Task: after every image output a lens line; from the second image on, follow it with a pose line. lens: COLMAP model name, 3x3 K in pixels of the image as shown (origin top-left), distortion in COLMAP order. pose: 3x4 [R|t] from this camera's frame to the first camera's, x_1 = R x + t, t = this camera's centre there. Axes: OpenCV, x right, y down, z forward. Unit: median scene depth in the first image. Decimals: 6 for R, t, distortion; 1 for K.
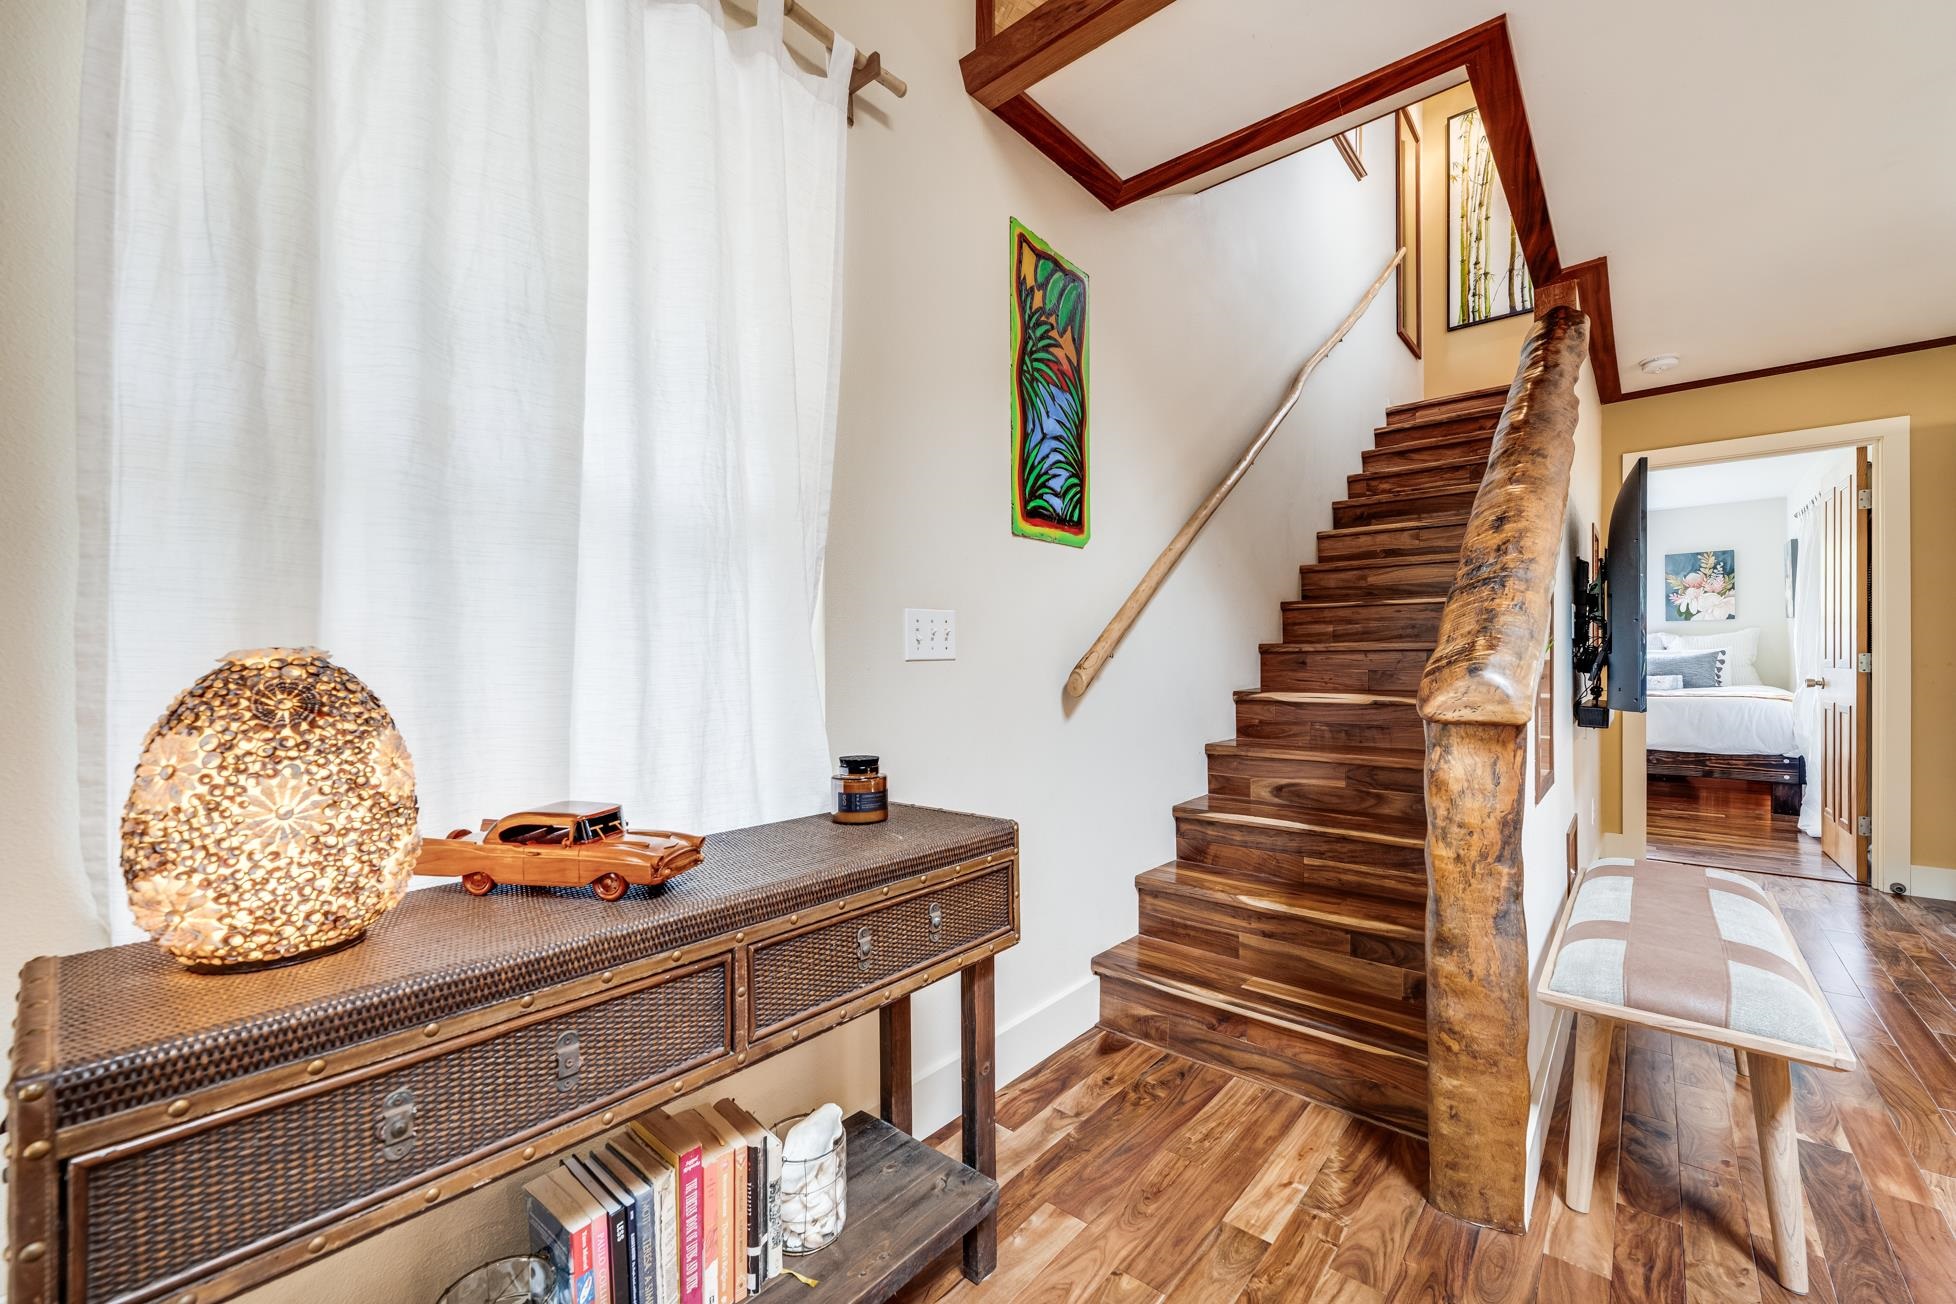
lens RADIAL K [[785.0, 0, 975.5], [0, 785.0, 662.3], [0, 0, 1]] dist [0.000918, 0.000145]
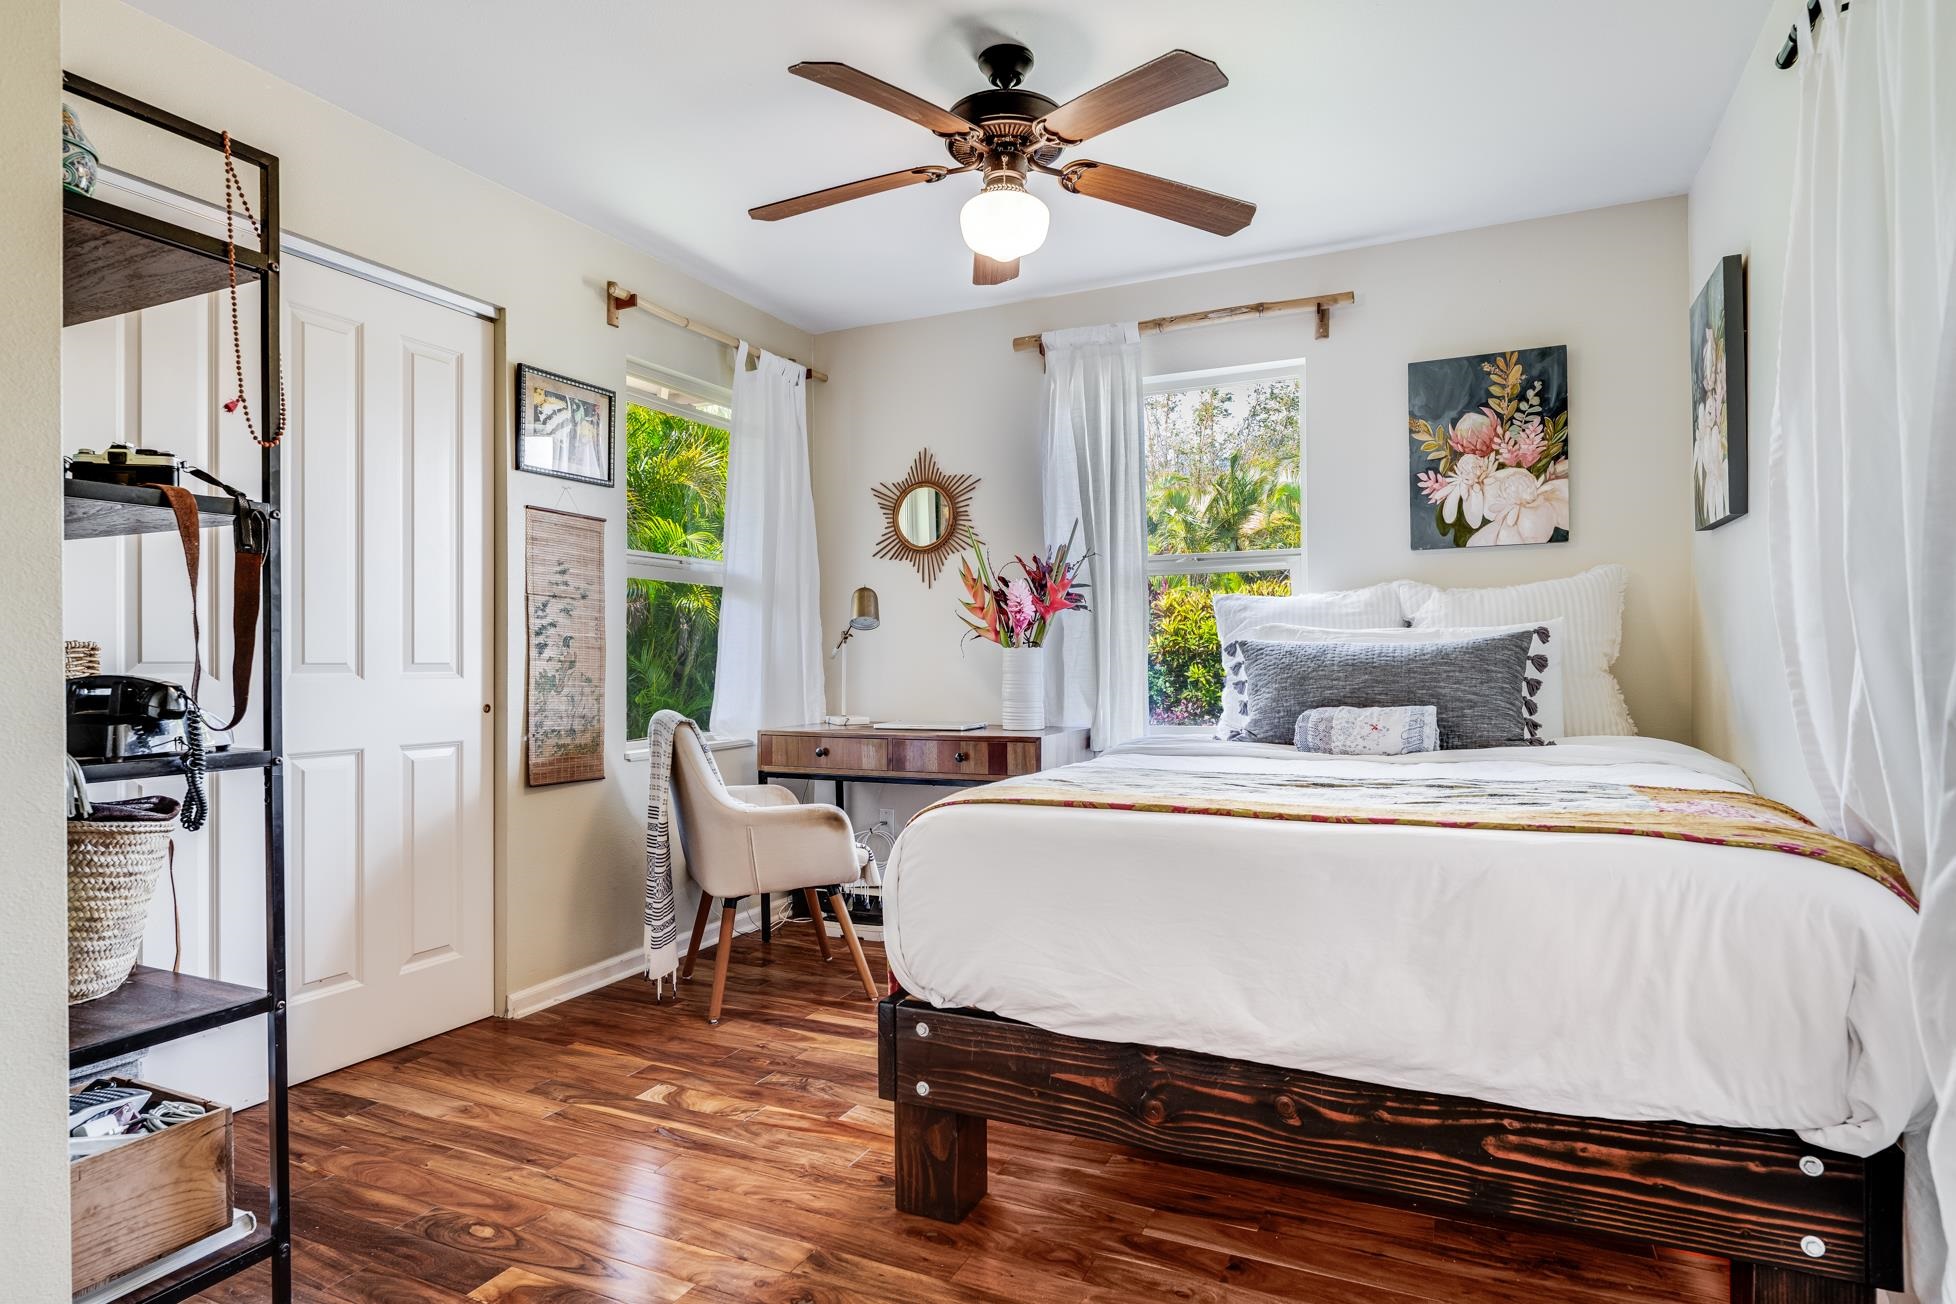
lens RADIAL K [[1062.9, 0, 978.0], [0, 1062.9, 652.0], [0, 0, 1]] dist [-0.000102, 0.000377]
pose [[0.959858, 0.005909, 0.280425, 0.575851], [-0.004114, 0.999967, -0.006987, -0.000984], [-0.280457, 0.005553, 0.959850, 0.613837]]
